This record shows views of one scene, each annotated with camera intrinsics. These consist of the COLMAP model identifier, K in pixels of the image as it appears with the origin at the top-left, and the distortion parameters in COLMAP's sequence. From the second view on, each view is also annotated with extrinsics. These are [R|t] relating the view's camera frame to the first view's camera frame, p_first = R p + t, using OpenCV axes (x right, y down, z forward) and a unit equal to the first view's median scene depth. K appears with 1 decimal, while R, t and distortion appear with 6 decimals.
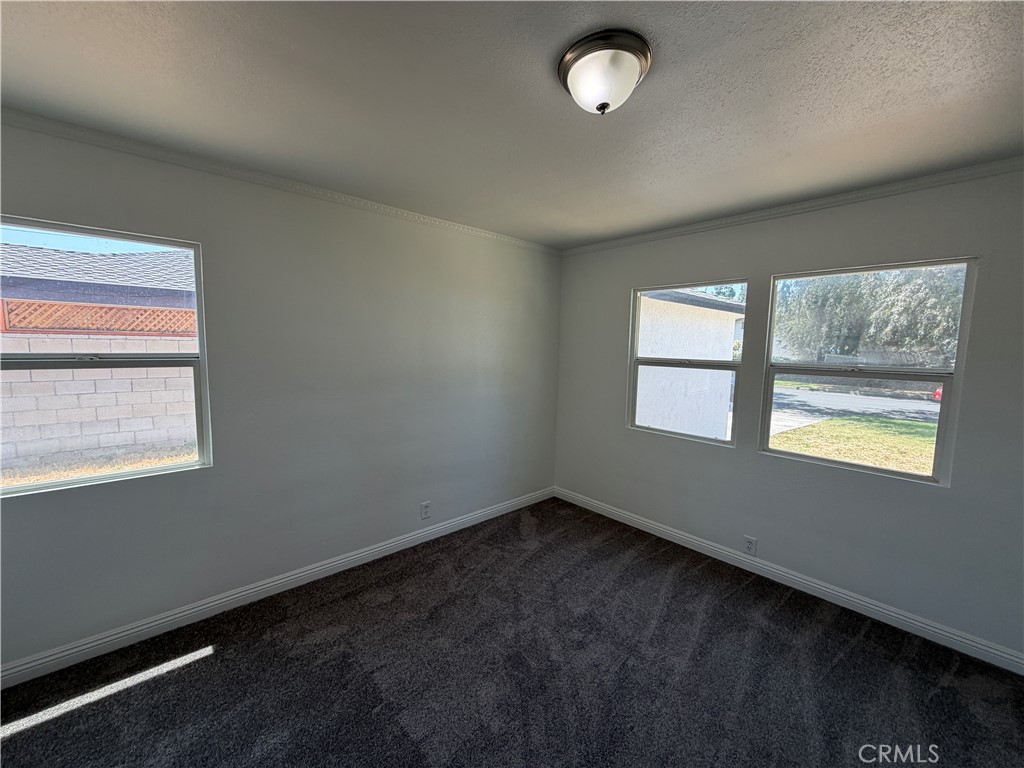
lens RADIAL K [[408.1, 0, 509.7], [0, 408.1, 385.1], [0, 0, 1]] dist [0.000110, -0.000046]
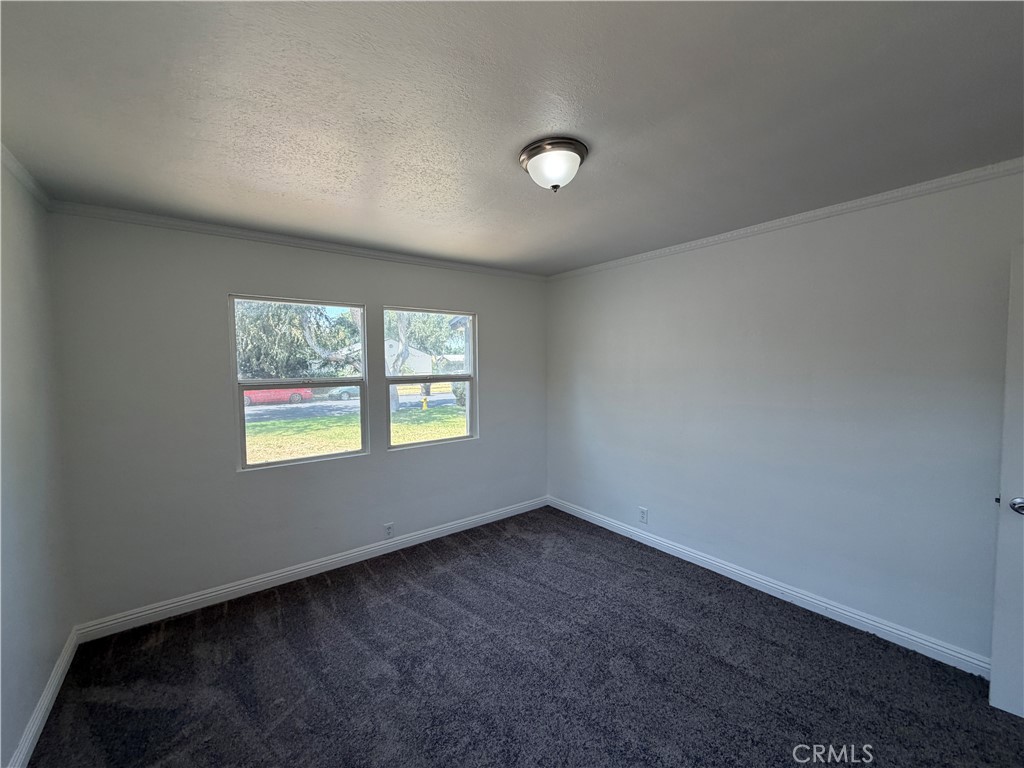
lens RADIAL K [[408.1, 0, 509.7], [0, 408.1, 385.1], [0, 0, 1]] dist [0.000110, -0.000046]
pose [[0.088304, -0.080181, 0.992861, -0.533312], [0.109638, 0.991481, 0.070319, -0.073121], [-0.990041, 0.102646, 0.096343, 0.503278]]
